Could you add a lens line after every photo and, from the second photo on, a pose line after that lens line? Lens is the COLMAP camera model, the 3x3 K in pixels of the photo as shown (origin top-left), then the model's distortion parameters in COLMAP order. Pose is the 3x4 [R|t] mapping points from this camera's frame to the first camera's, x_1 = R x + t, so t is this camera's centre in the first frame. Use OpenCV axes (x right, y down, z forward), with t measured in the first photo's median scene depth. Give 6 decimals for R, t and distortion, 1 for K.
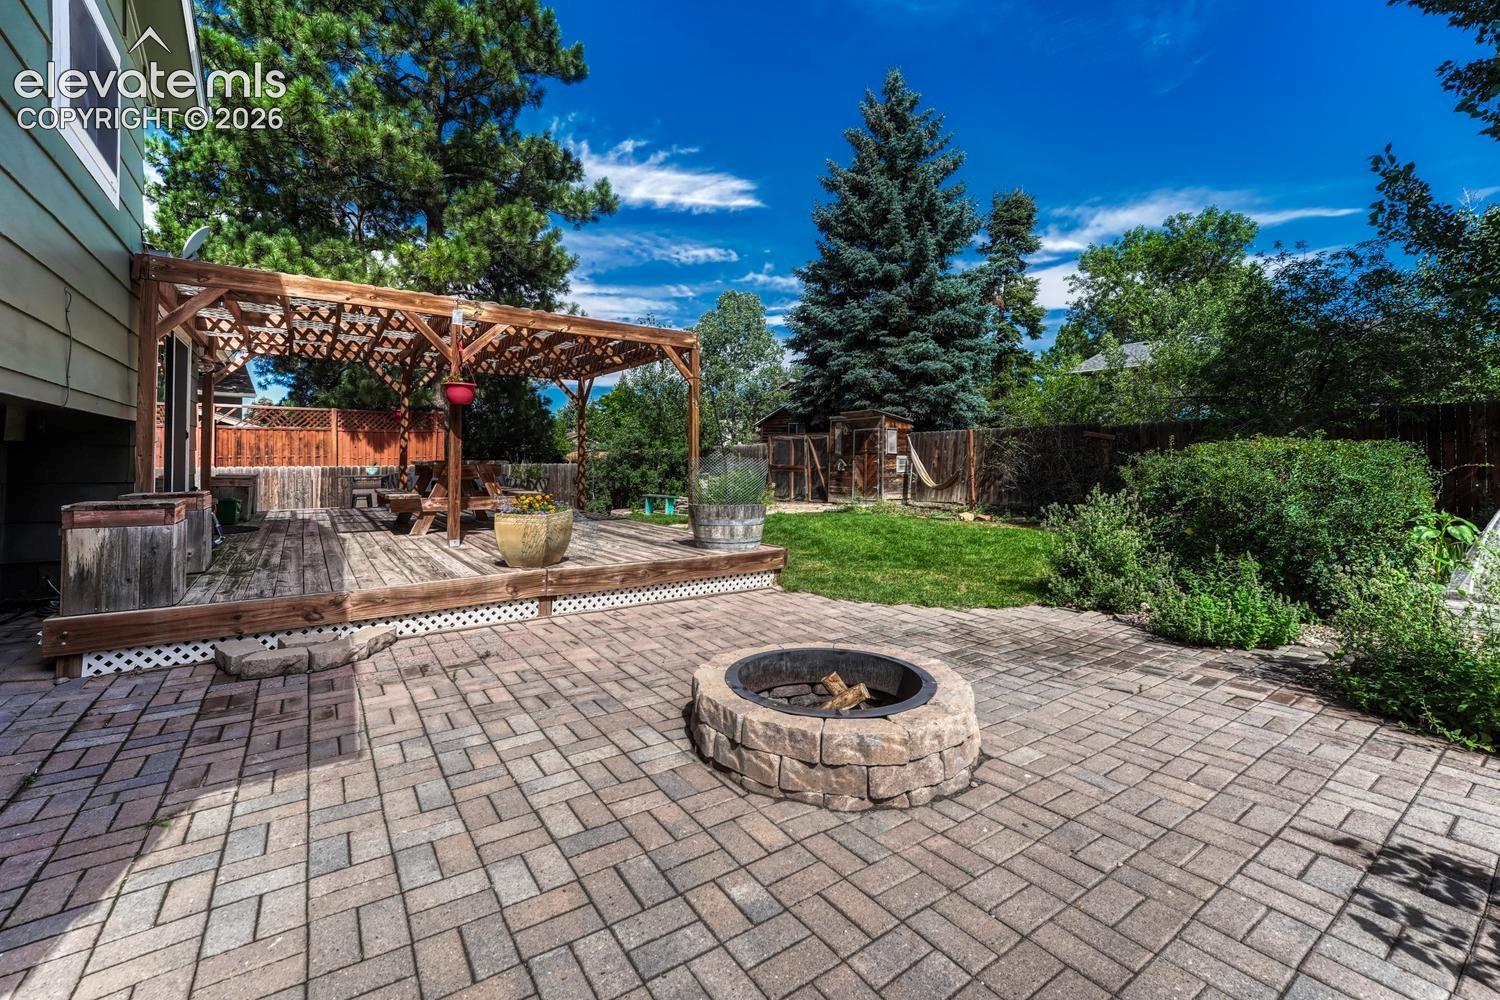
lens RADIAL K [[612.9, 0, 729.8], [0, 612.9, 451.2], [0, 0, 1]] dist [0.004497, 0.000437]
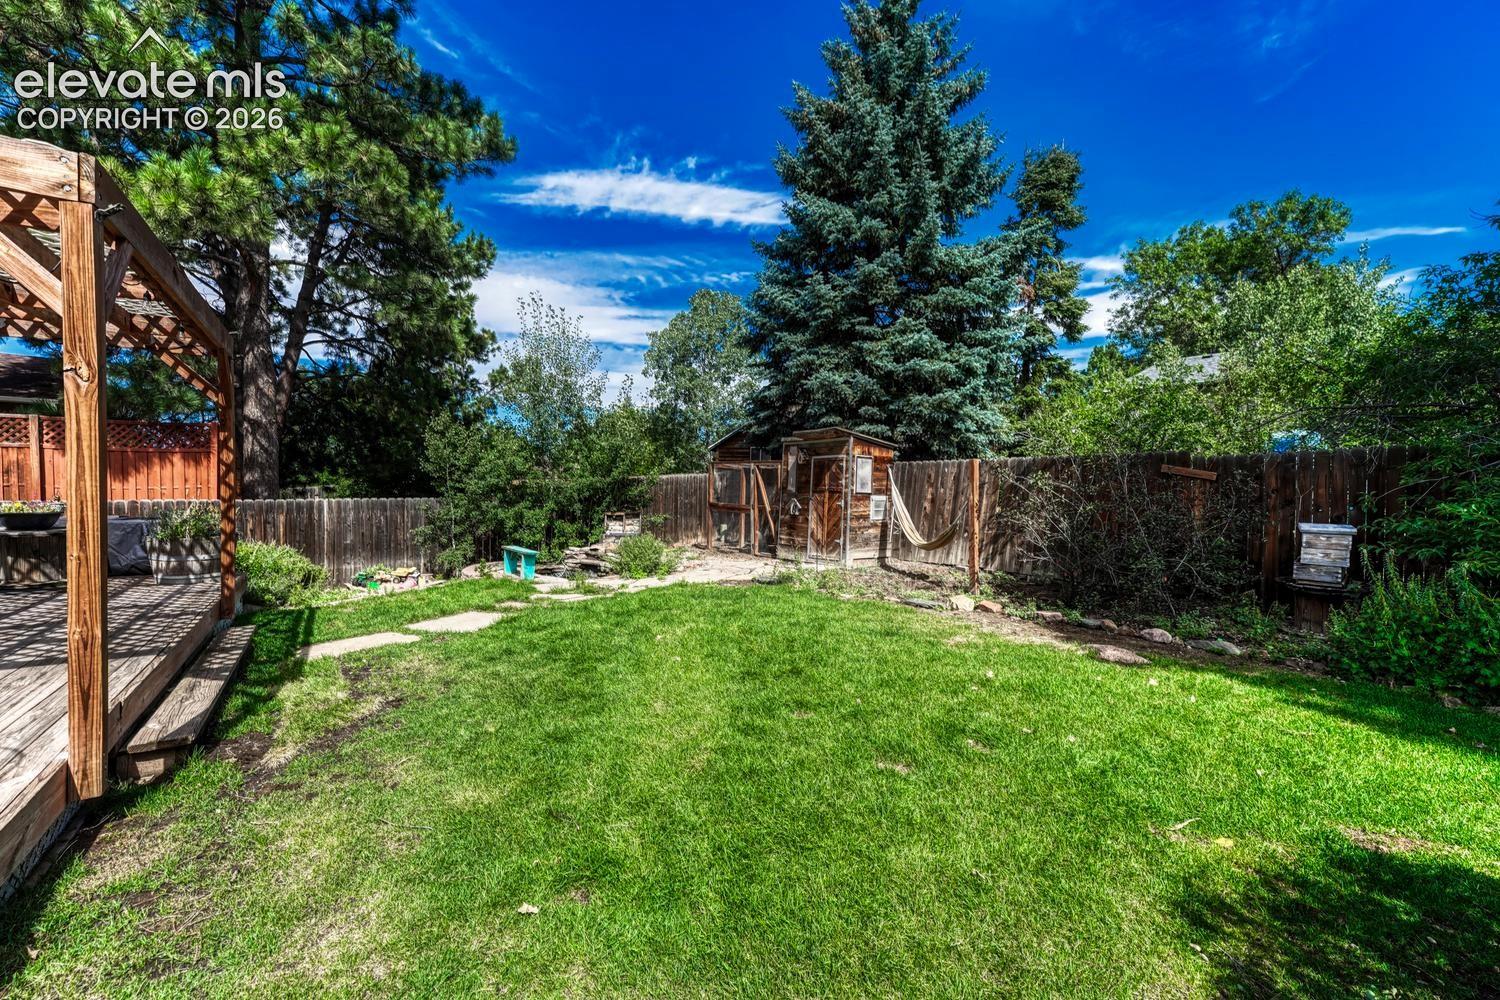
lens RADIAL K [[612.9, 0, 730.2], [0, 612.9, 500.9], [0, 0, 1]] dist [0.004497, 0.000437]
pose [[0.999449, 0.015133, -0.029525, 0.127729], [-0.013915, 0.999062, 0.041013, -0.012096], [0.030118, -0.040579, 0.998722, 0.289291]]
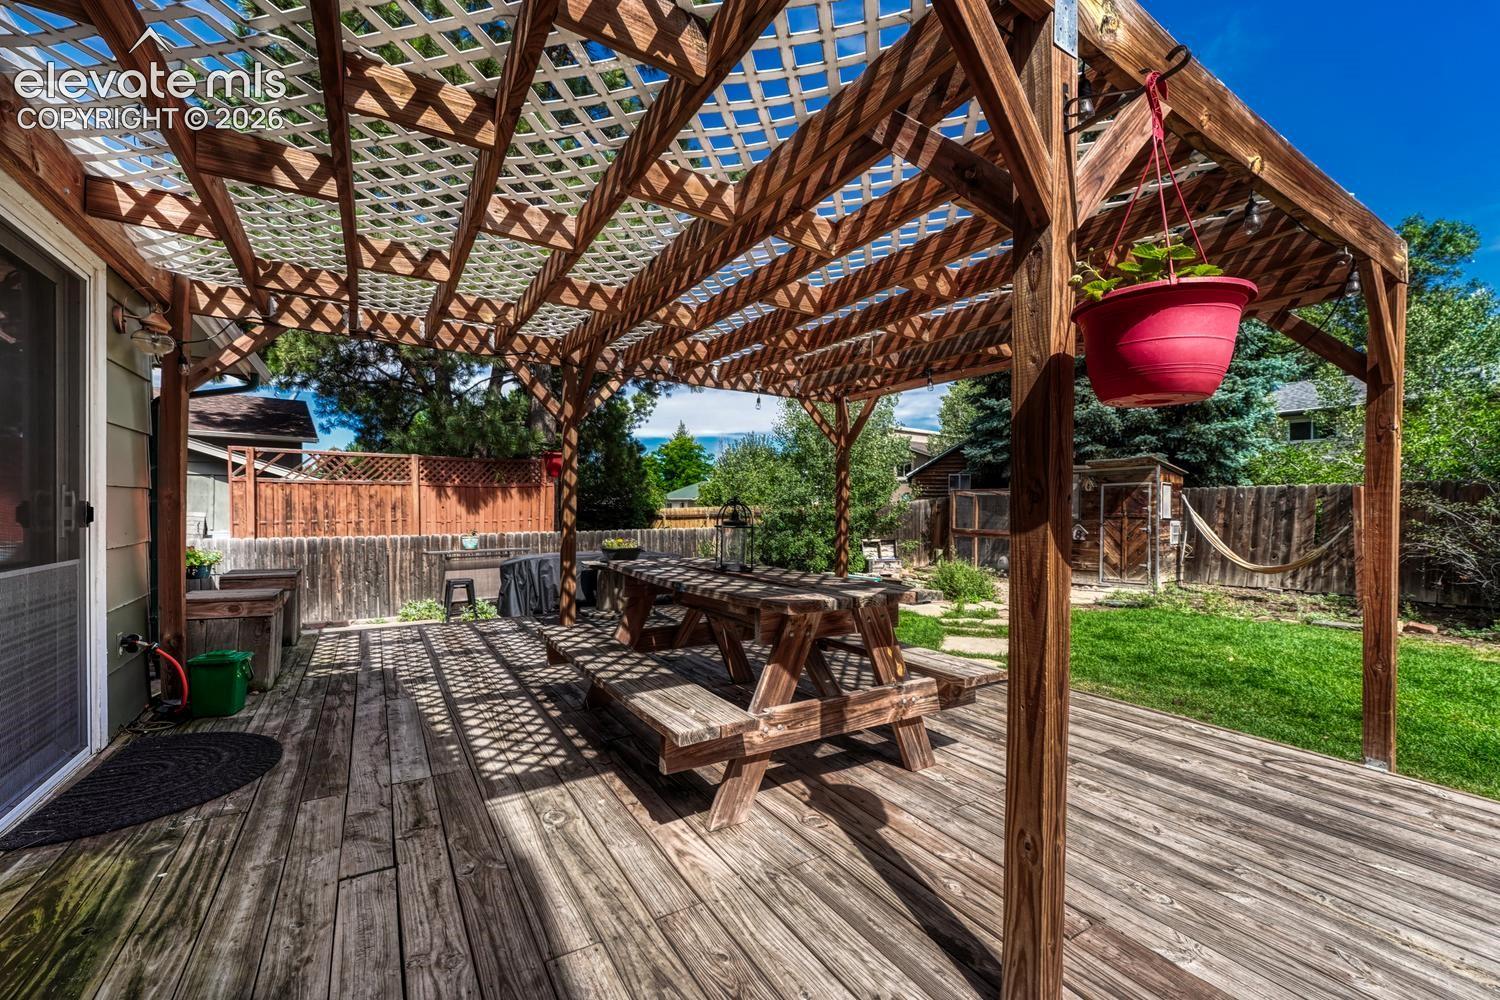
lens RADIAL K [[612.9, 0, 755.1], [0, 612.9, 514.1], [0, 0, 1]] dist [0.004497, 0.000437]
pose [[0.998820, 0.005068, -0.048305, -0.172098], [-0.004058, 0.999772, 0.020986, -0.013288], [0.048401, -0.020765, 0.998612, 0.242910]]
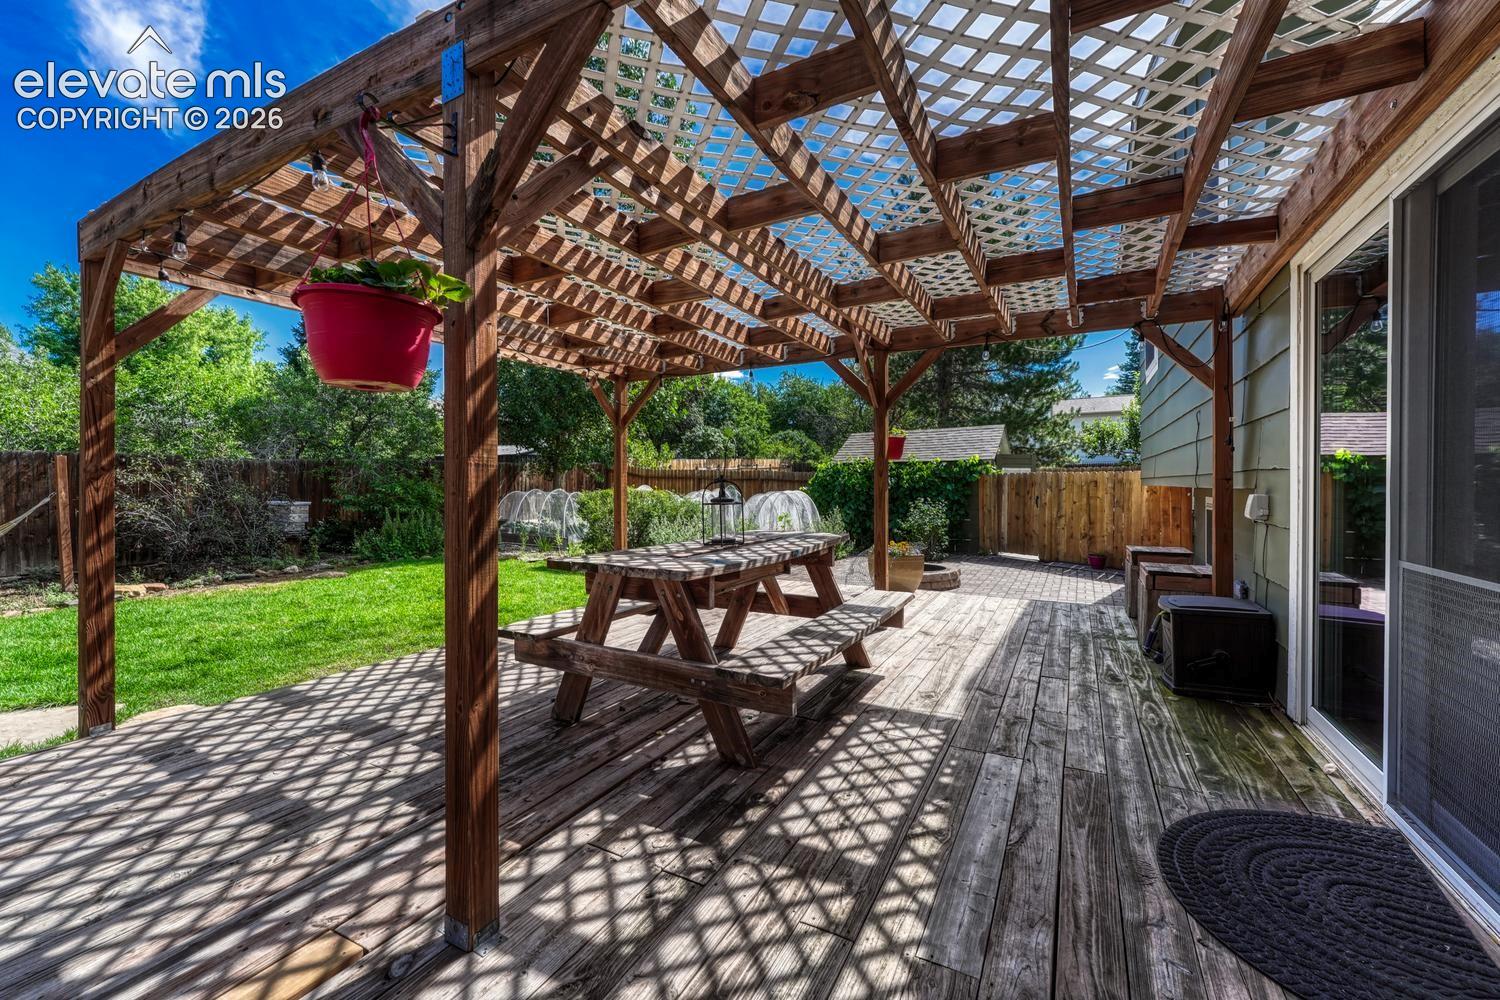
lens RADIAL K [[612.9, 0, 738.0], [0, 612.9, 485.7], [0, 0, 1]] dist [0.004497, 0.000437]
pose [[-0.443330, -0.006367, 0.896336, -0.372026], [-0.012856, 0.999917, 0.000744, -0.011495], [-0.896266, -0.011193, -0.443375, 0.518342]]
